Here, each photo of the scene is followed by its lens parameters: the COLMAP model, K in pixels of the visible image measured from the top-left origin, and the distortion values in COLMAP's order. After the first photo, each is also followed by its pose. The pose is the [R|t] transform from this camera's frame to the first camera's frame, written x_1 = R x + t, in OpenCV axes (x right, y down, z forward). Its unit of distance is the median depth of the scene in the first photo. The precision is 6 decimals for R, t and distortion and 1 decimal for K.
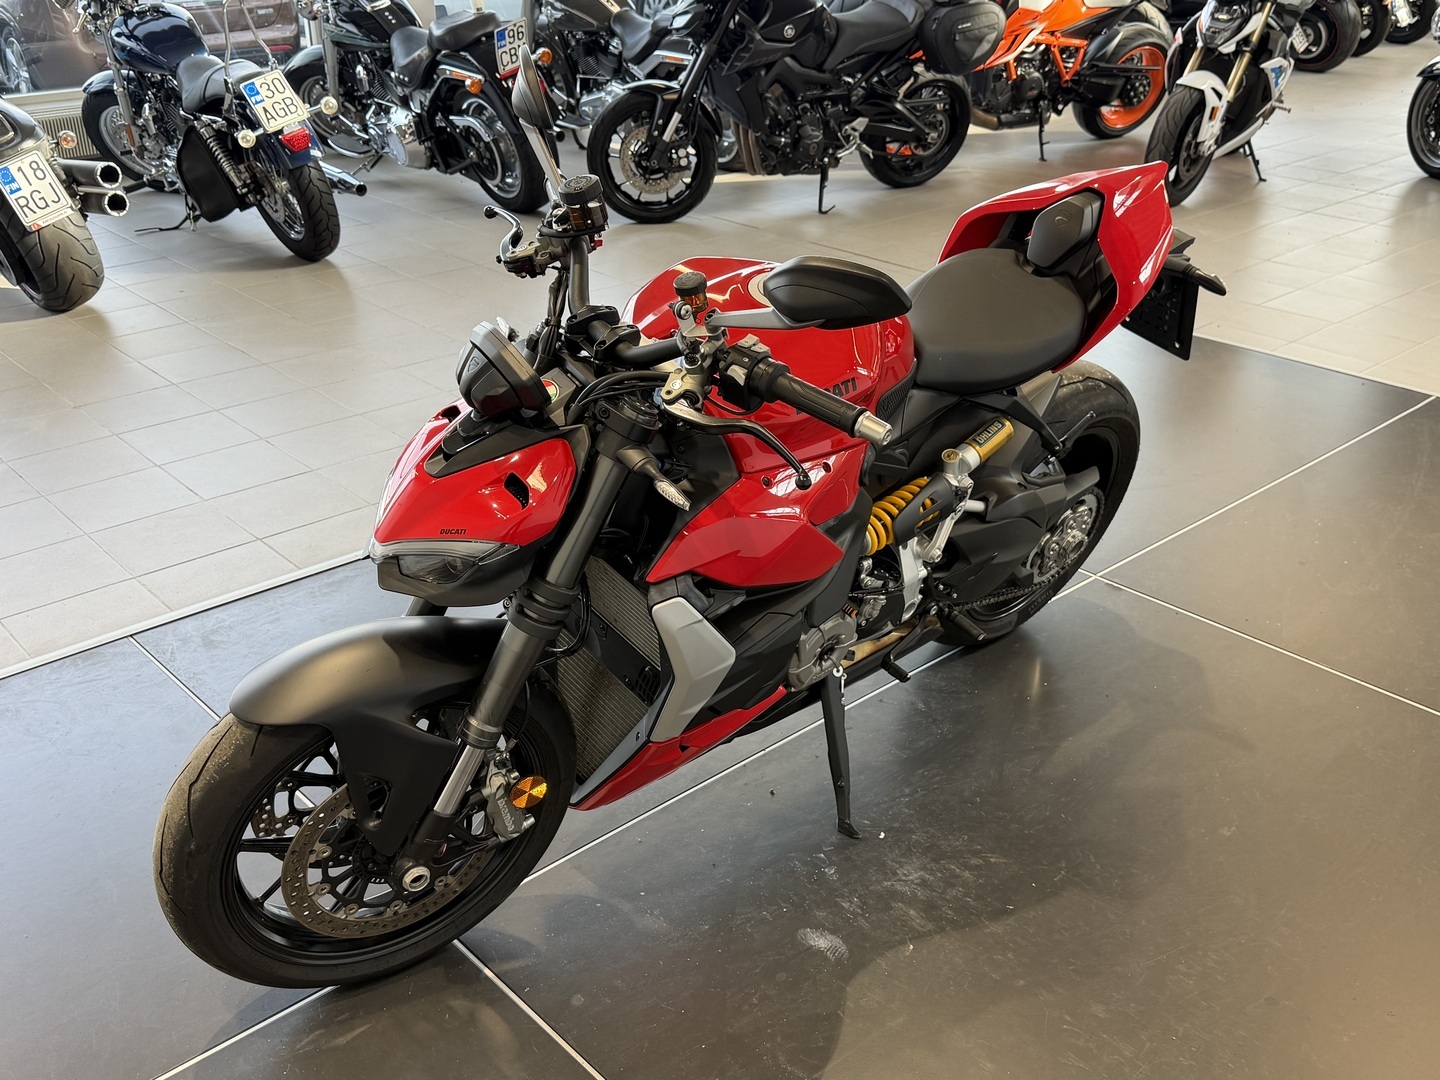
lens RADIAL K [[1476.5, 0, 720.0], [0, 1476.5, 540.0], [0, 0, 1]] dist [0.246074, -0.701916]
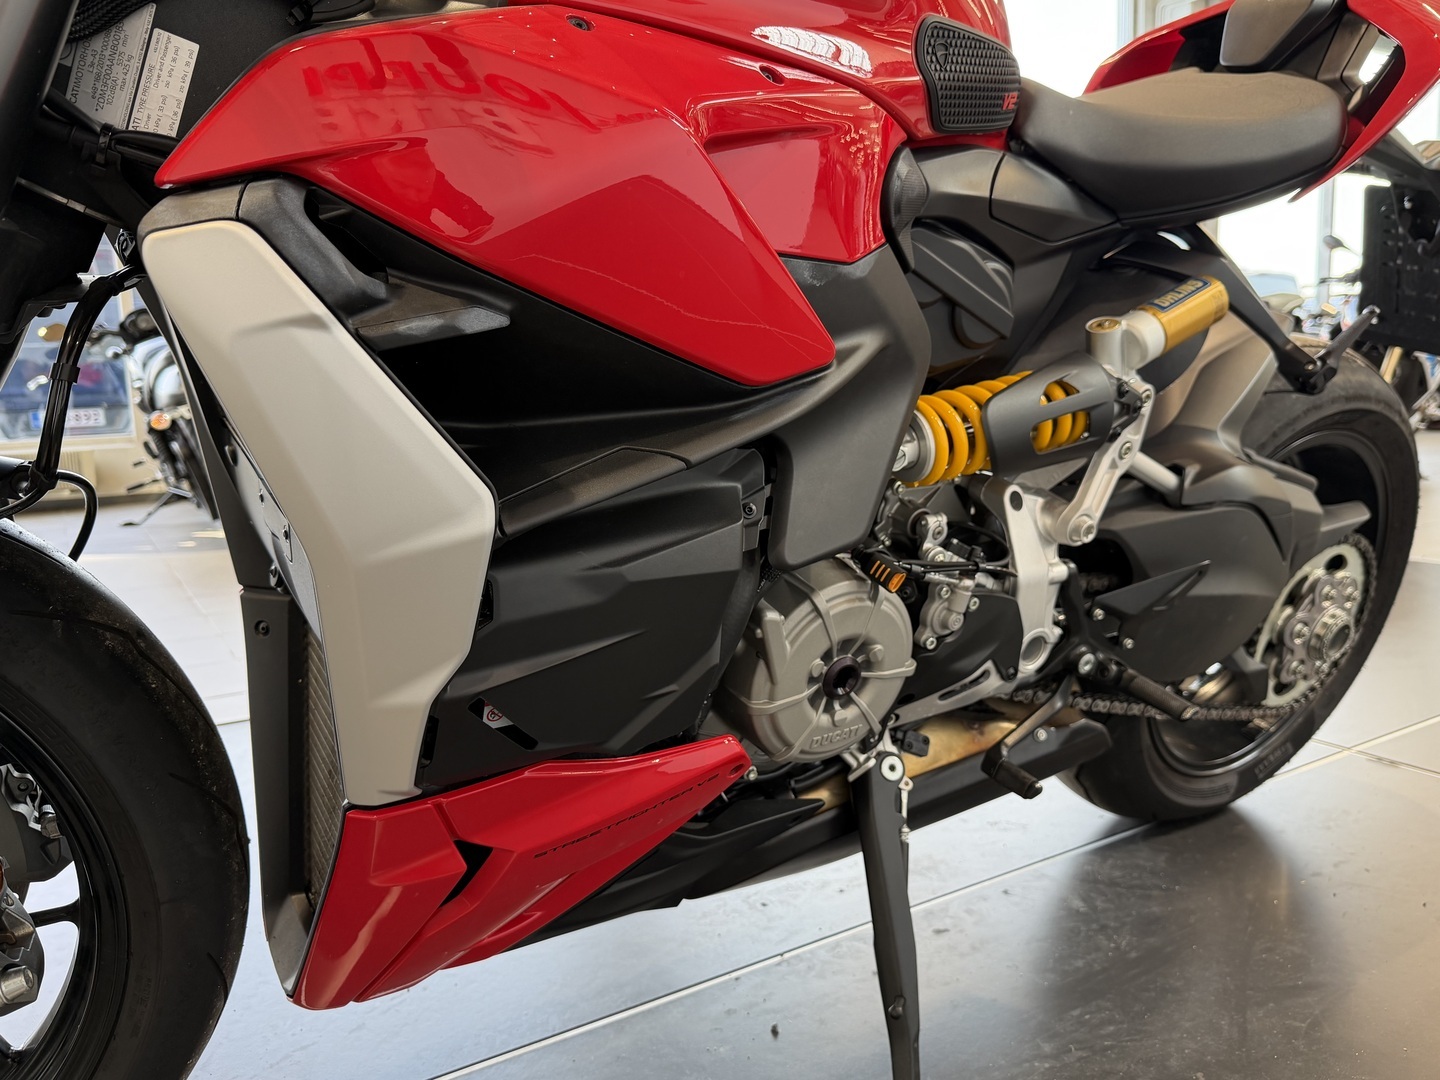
lens RADIAL K [[1111.4, 0, 725.8], [0, 1111.4, 533.3], [0, 0, 1]] dist [0.080705, -0.140925]
pose [[0.983605, -0.002320, -0.180319, 0.090868], [-0.053172, 0.951732, -0.302291, 0.127503], [0.172317, 0.306923, 0.936005, 0.598593]]
